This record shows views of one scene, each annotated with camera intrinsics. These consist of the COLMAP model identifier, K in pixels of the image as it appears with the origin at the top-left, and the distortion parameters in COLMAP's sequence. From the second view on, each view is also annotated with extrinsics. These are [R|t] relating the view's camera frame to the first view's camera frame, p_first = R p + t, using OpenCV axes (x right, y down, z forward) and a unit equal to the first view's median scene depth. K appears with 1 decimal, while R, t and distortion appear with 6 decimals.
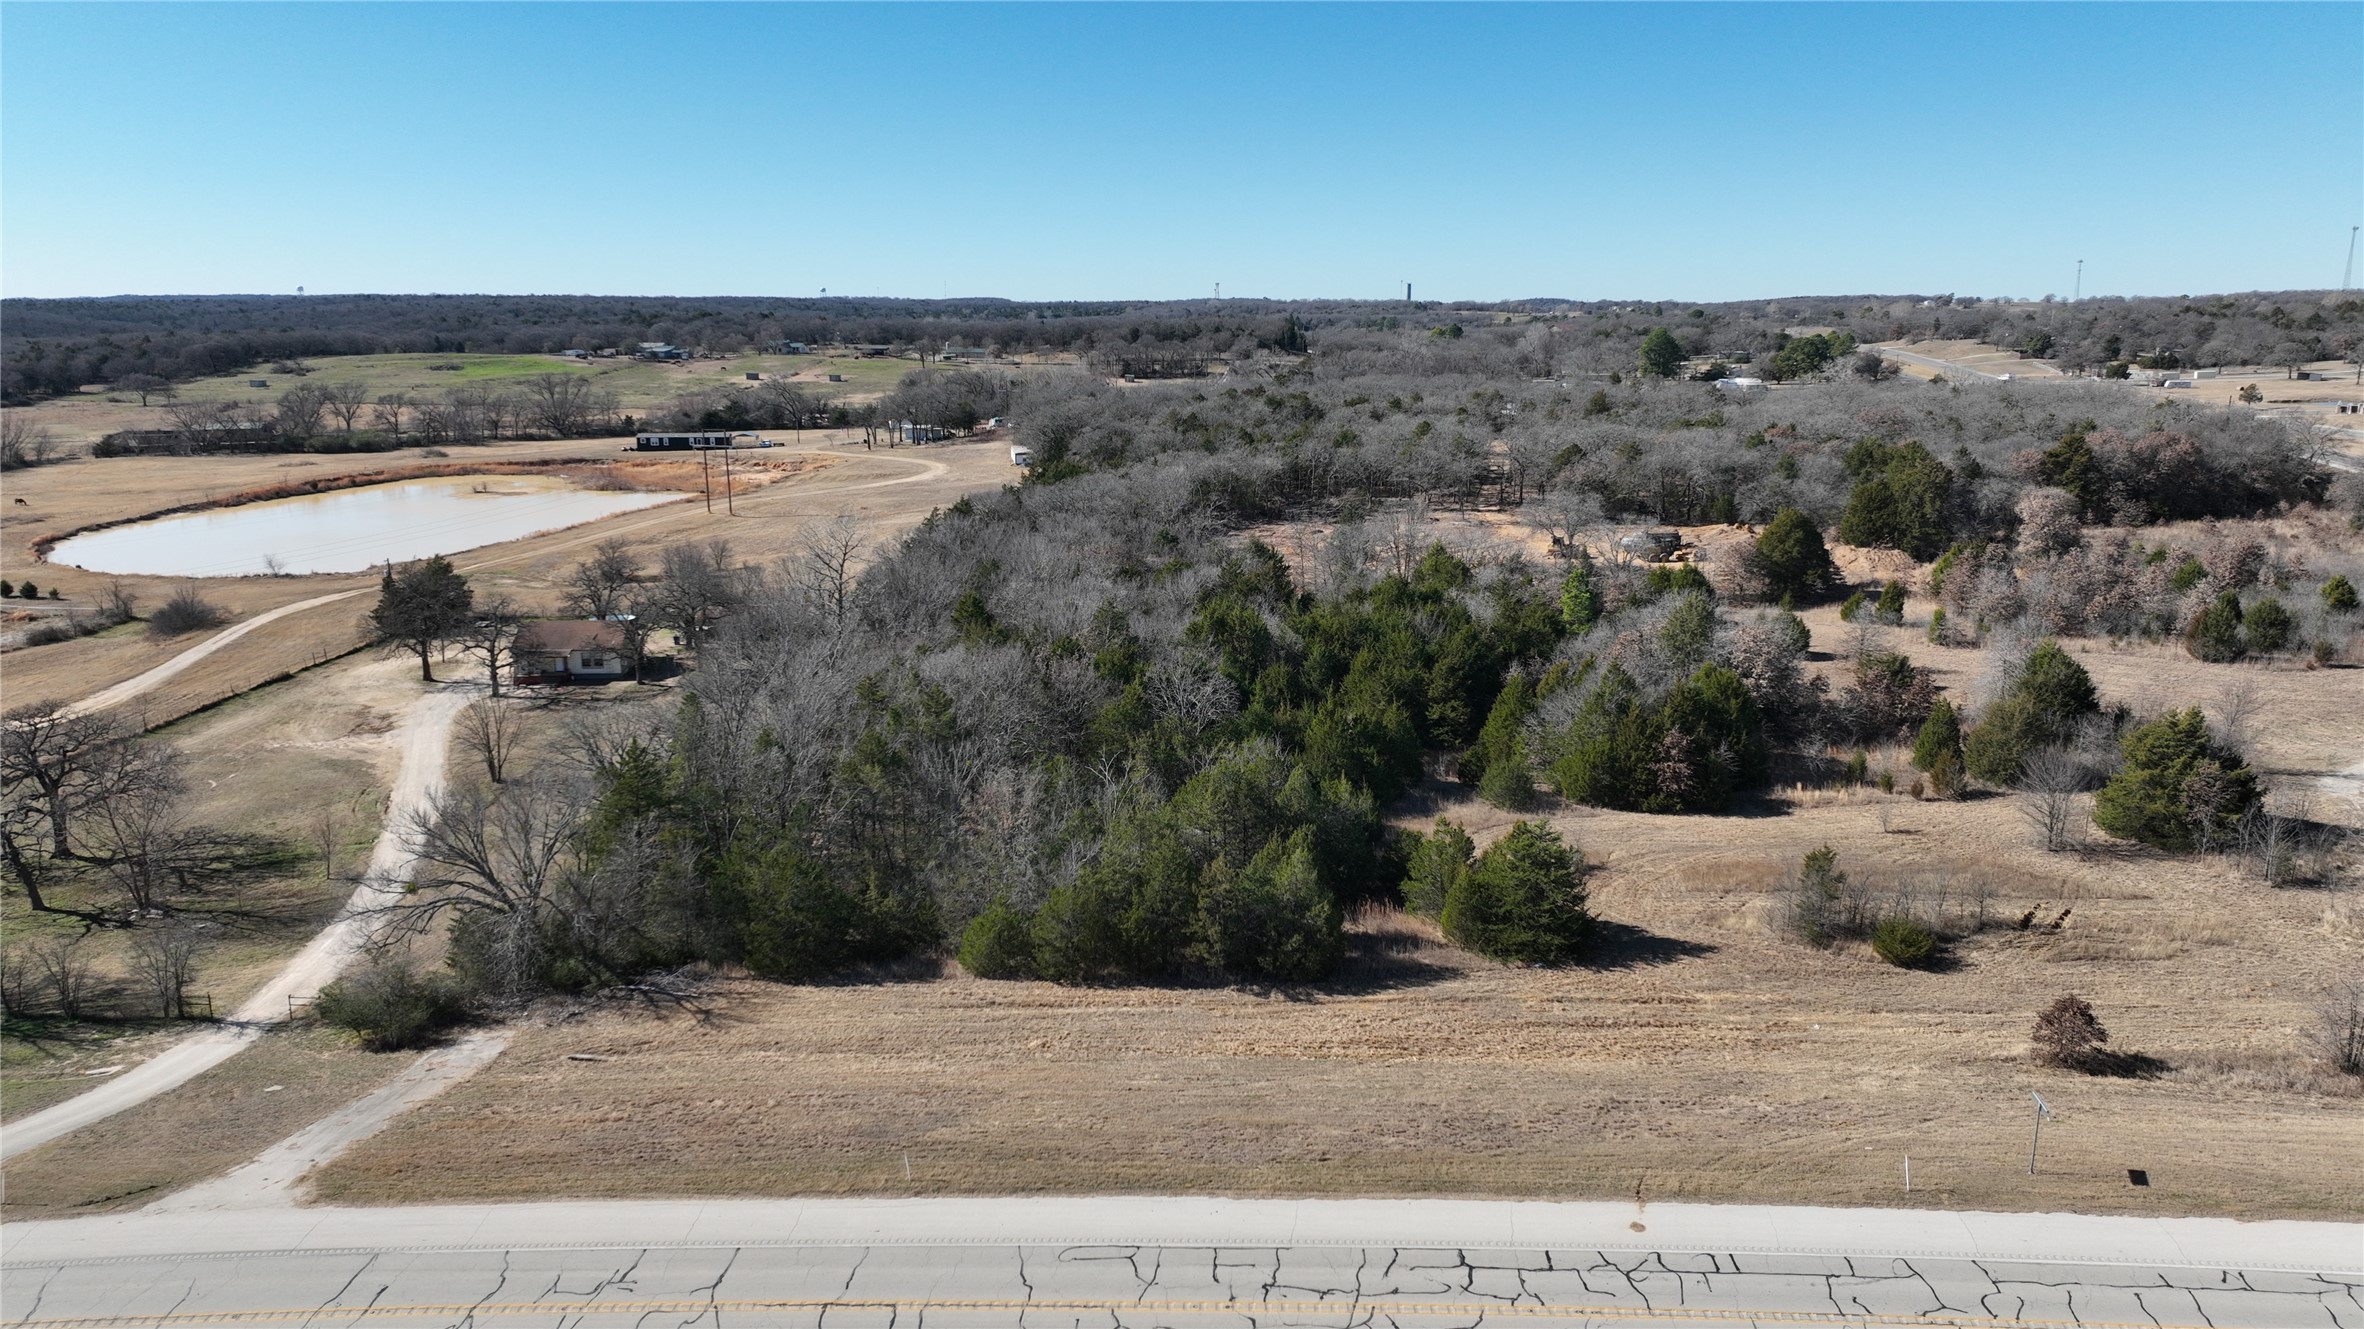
lens RADIAL K [[1657.5, 0, 1187.3], [0, 1657.5, 666.7], [0, 0, 1]] dist [0.005573, 0.006470]
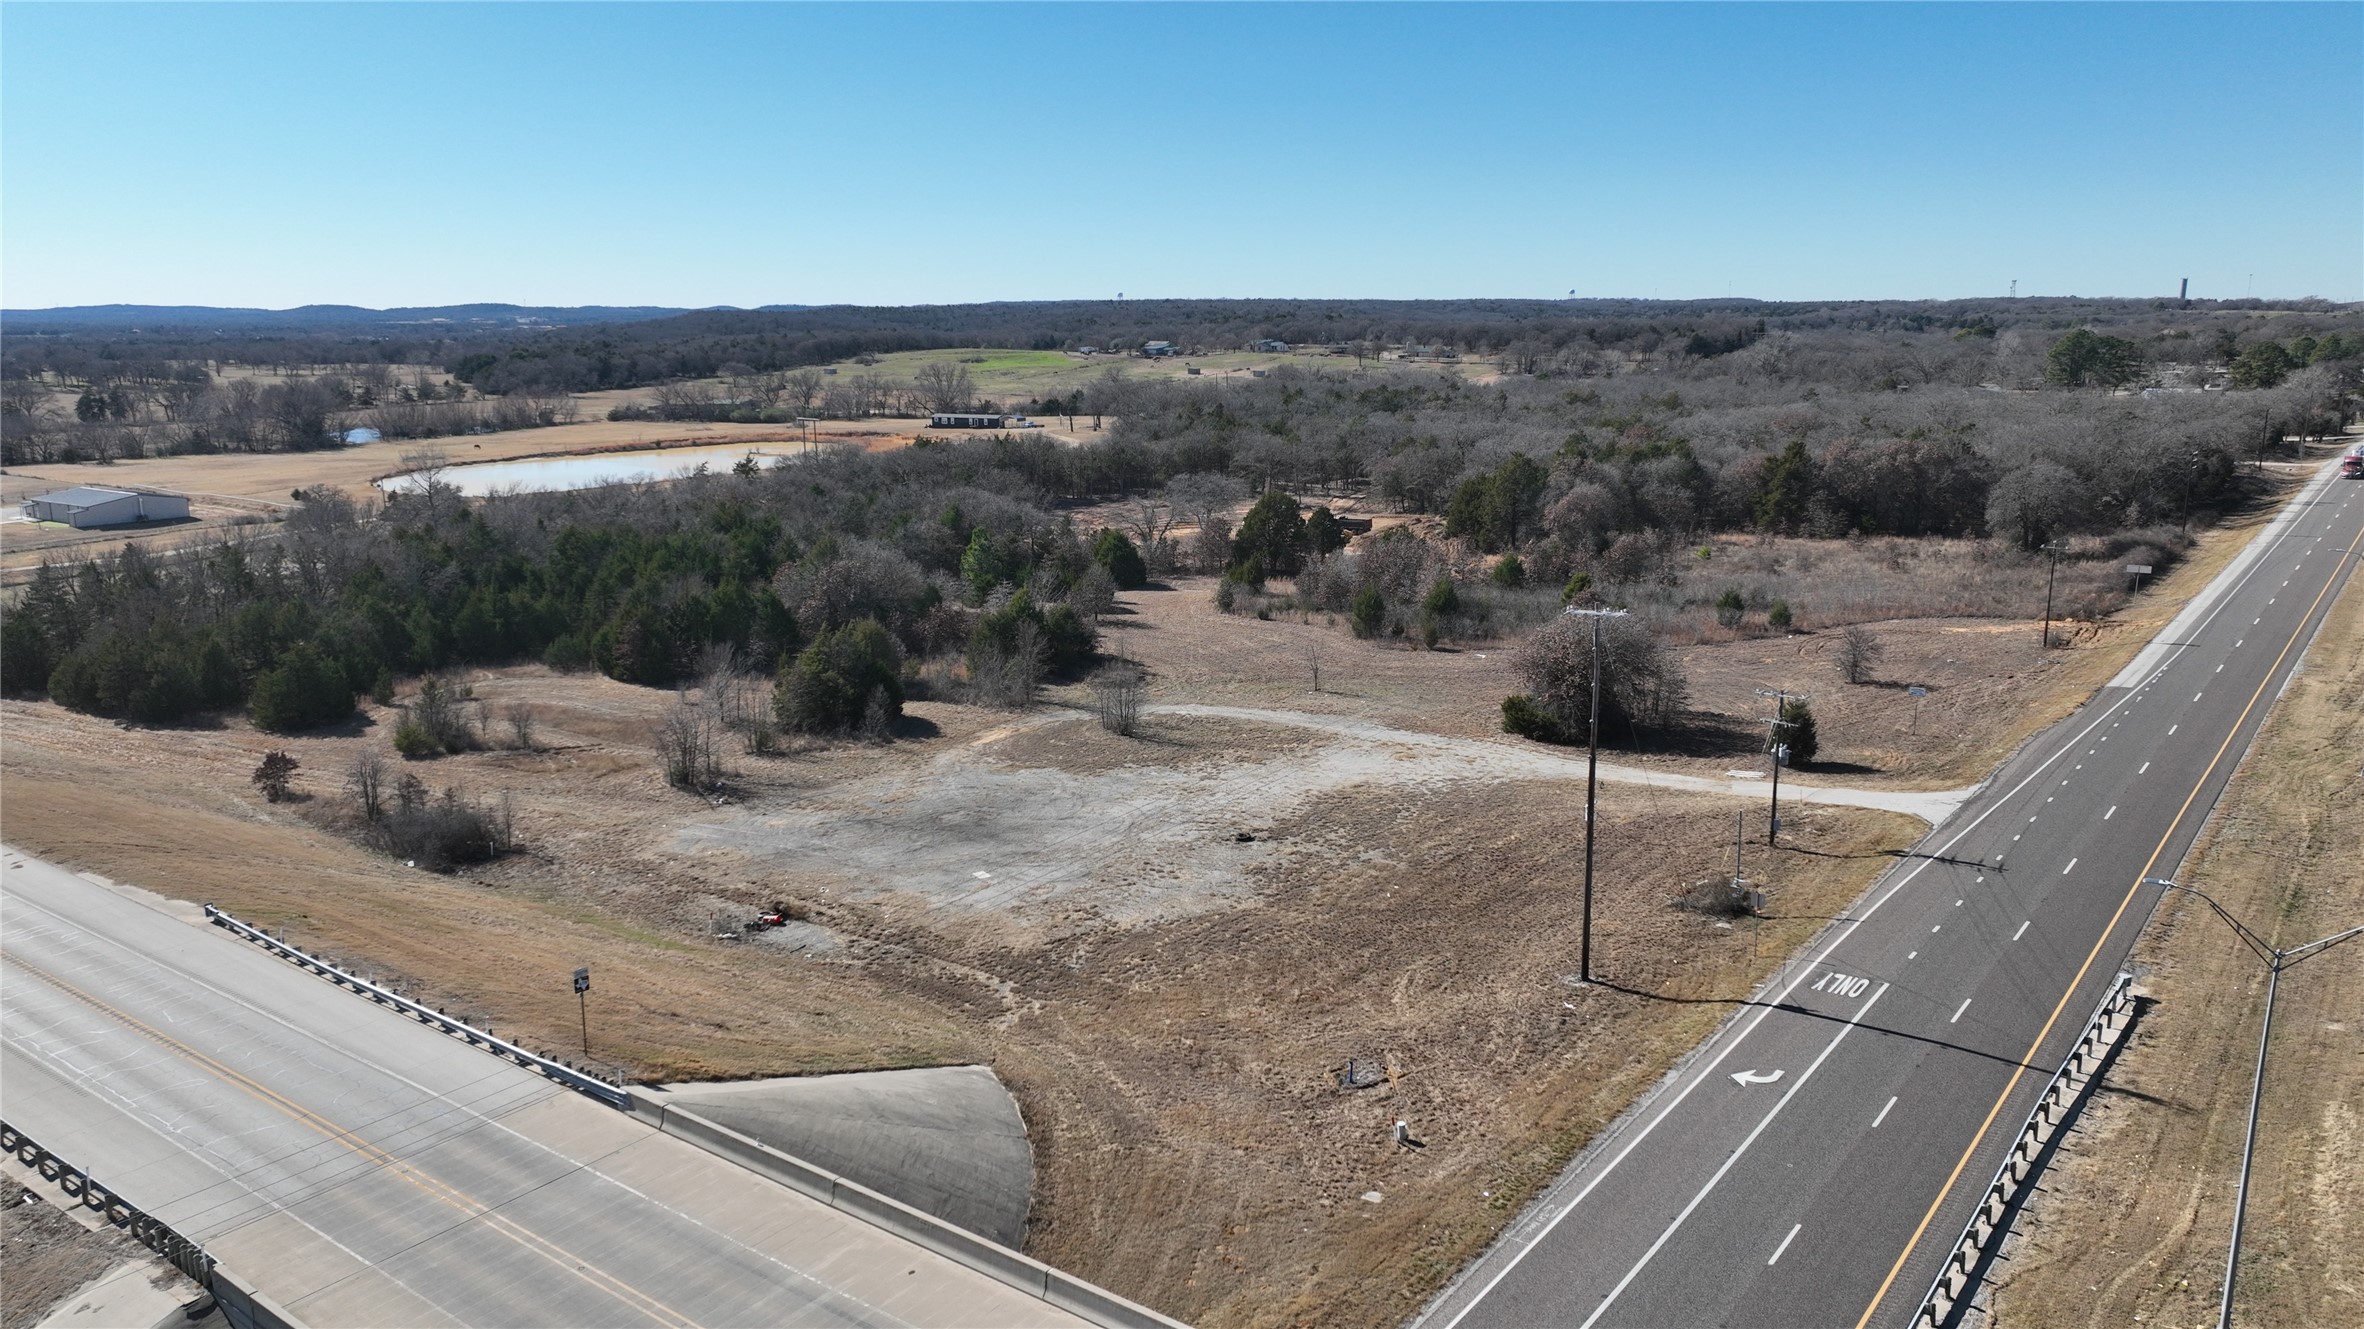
lens RADIAL K [[1657.5, 0, 1186.8], [0, 1657.5, 674.5], [0, 0, 1]] dist [0.005573, 0.006470]
pose [[0.890857, 0.095405, -0.444153, 1.024939], [-0.093813, 0.995260, 0.025618, 0.003633], [0.444492, 0.018845, 0.895585, -0.007649]]
